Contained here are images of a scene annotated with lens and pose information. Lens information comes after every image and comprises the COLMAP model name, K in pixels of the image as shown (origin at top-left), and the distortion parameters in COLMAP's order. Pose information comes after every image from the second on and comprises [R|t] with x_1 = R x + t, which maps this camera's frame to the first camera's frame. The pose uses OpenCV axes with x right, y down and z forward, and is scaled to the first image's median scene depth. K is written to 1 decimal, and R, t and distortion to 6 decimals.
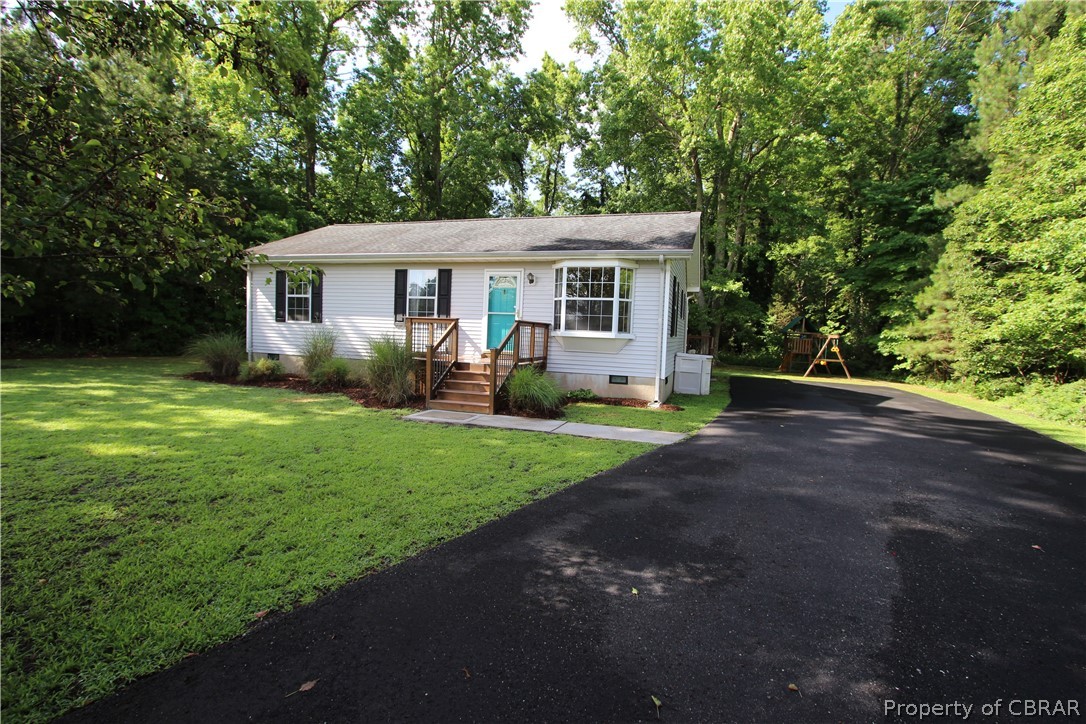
lens RADIAL K [[501.1, 0, 546.5], [0, 501.1, 358.9], [0, 0, 1]] dist [-0.018842, 0.002100]
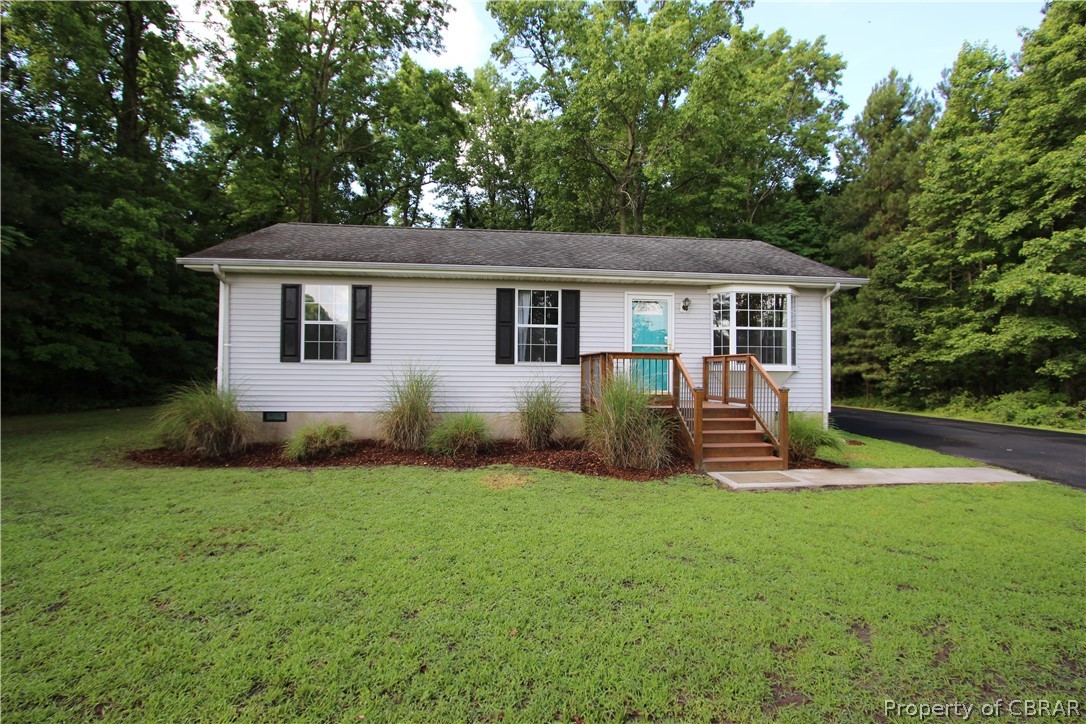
lens RADIAL K [[514.6, 0, 543.7], [0, 514.6, 365.4], [0, 0, 1]] dist [-0.016608, 0.000014]
pose [[0.909740, -0.030689, 0.414043, -0.561007], [0.047376, 0.998424, -0.030092, -0.037290], [-0.412467, 0.046991, 0.909760, 0.274956]]
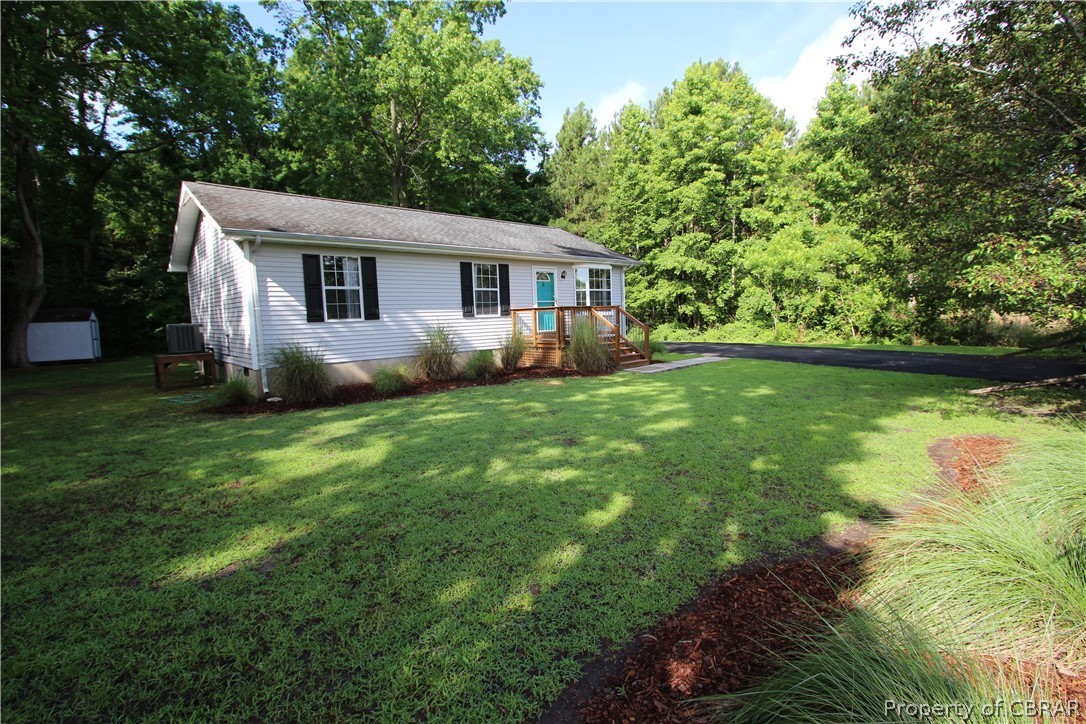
lens RADIAL K [[501.1, 0, 546.5], [0, 501.1, 358.9], [0, 0, 1]] dist [-0.018842, 0.002100]
pose [[0.477533, -0.131527, 0.868713, -1.144641], [0.096827, 0.990587, 0.096753, -0.063819], [-0.873262, 0.037912, 0.485773, 0.348988]]
